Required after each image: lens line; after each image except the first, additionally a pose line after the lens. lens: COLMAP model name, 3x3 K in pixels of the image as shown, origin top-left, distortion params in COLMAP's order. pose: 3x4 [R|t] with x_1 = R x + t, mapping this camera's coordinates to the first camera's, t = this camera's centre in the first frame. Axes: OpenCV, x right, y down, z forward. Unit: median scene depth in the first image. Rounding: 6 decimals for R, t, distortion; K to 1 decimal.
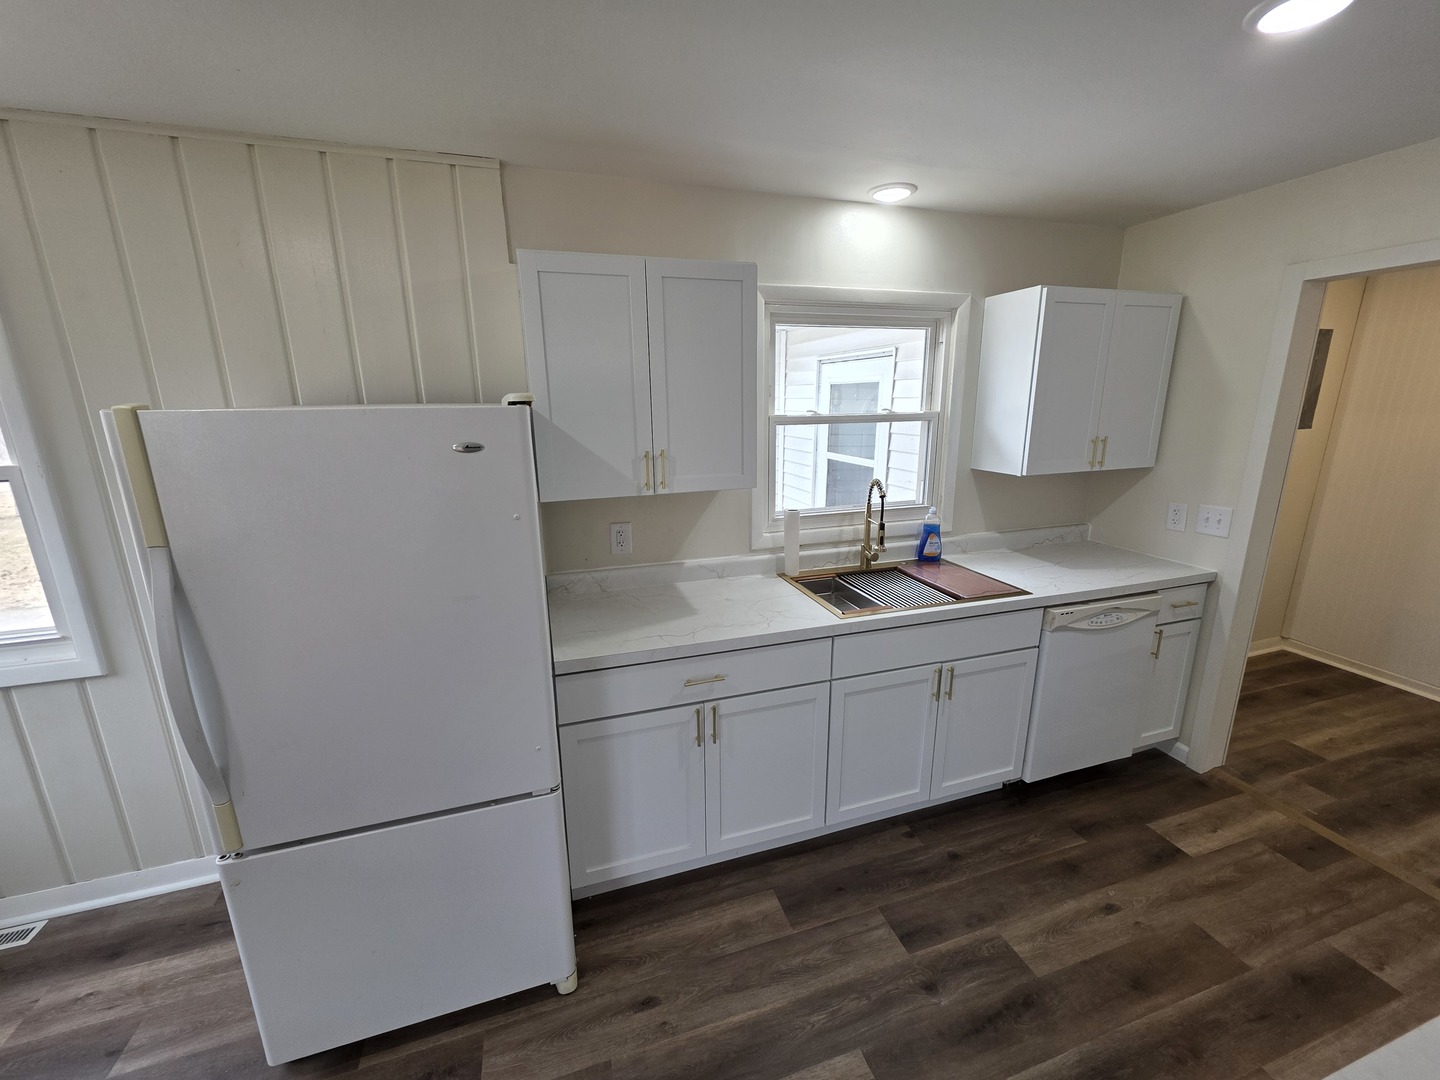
lens RADIAL K [[572.8, 0, 716.6], [0, 572.8, 538.1], [0, 0, 1]] dist [0.001504, 0.000810]
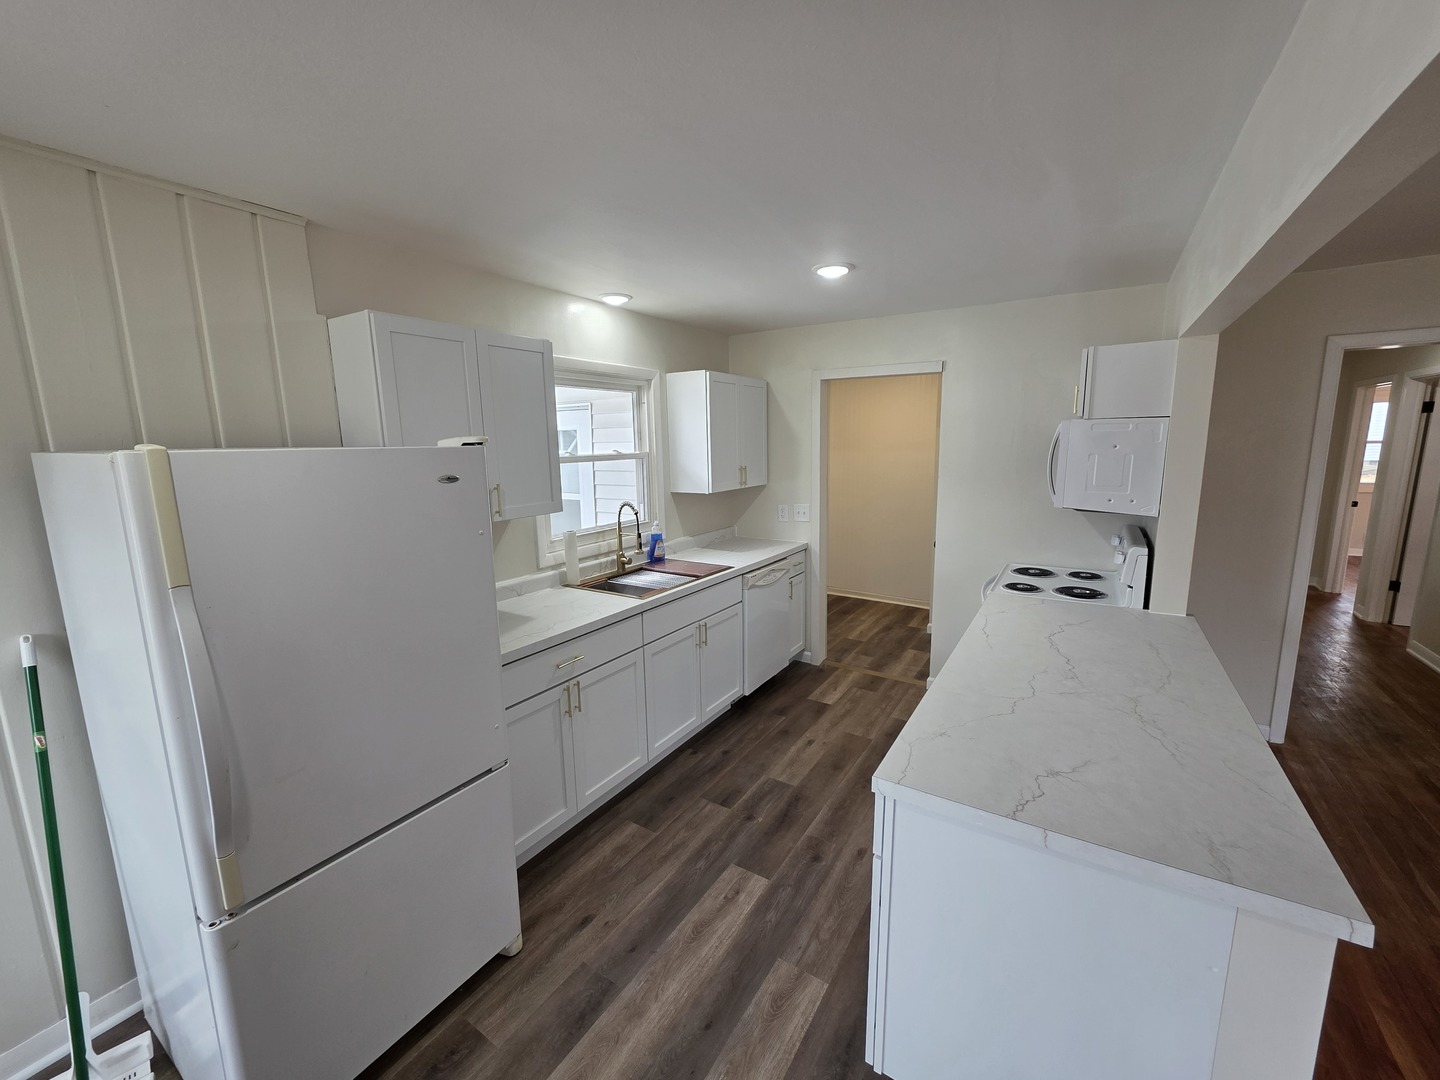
lens RADIAL K [[573.5, 0, 723.0], [0, 573.5, 537.0], [0, 0, 1]] dist [0.001408, 0.000883]
pose [[0.769229, -0.107156, 0.629924, -0.402943], [0.158849, 0.986958, -0.026086, 0.049270], [-0.618913, 0.120129, 0.776219, -0.169103]]
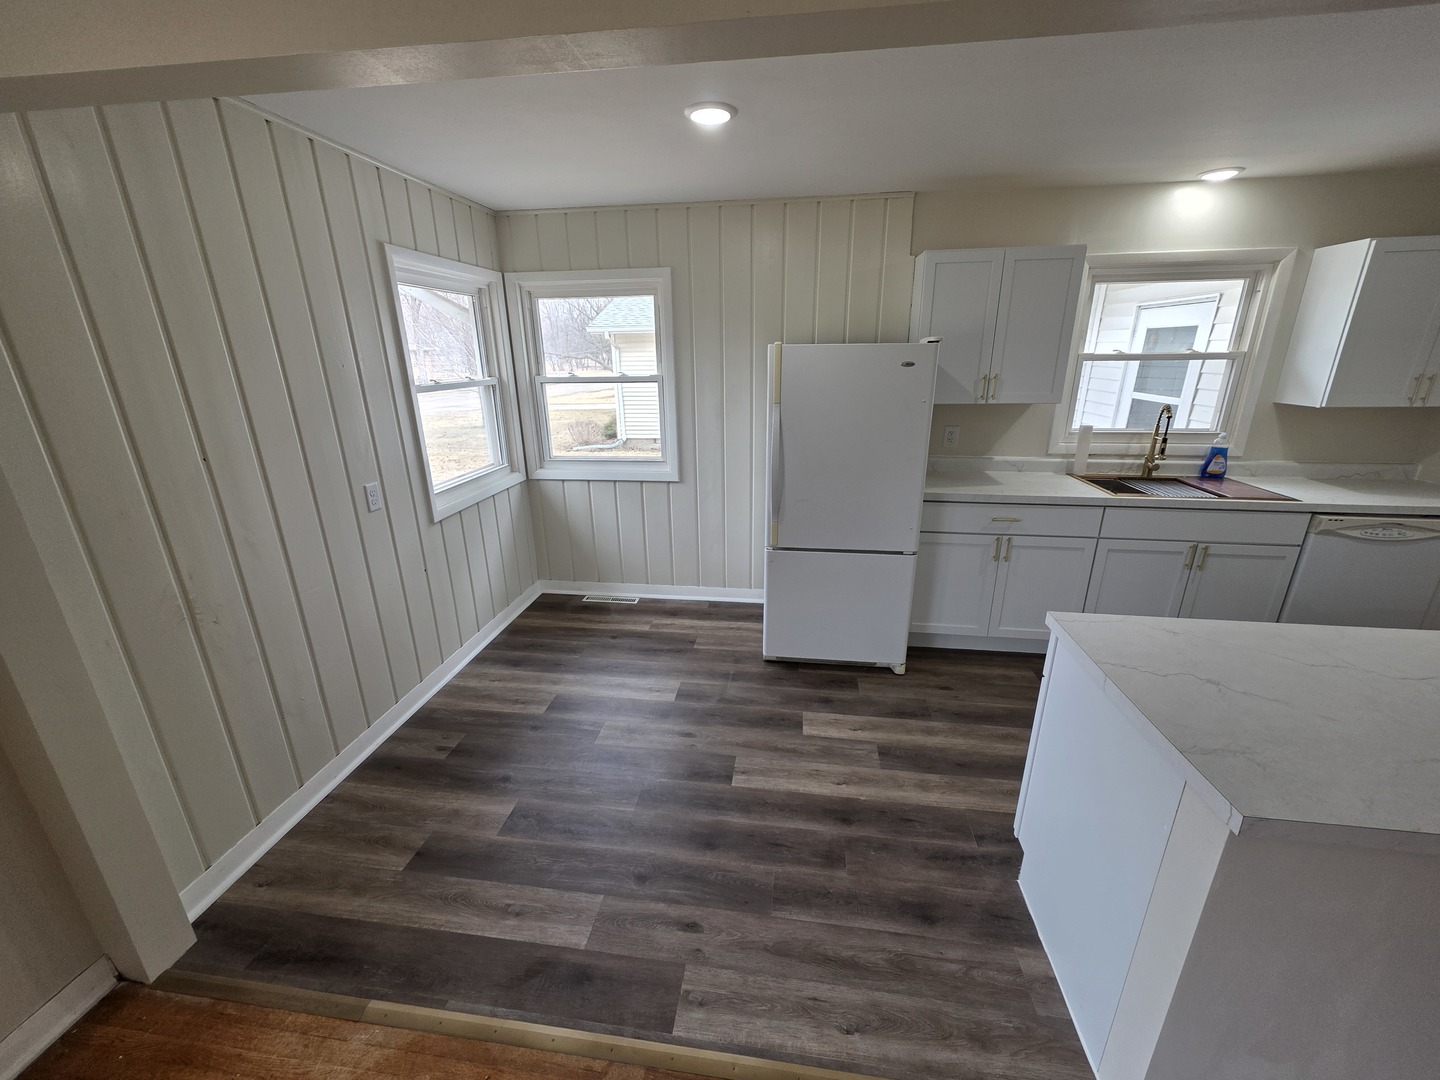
lens RADIAL K [[573.5, 0, 723.0], [0, 573.5, 537.0], [0, 0, 1]] dist [0.001408, 0.000883]
pose [[0.904510, 0.134672, -0.404630, -0.061479], [-0.100664, 0.989440, 0.104288, 0.158901], [0.414402, -0.053598, 0.908514, -0.604813]]
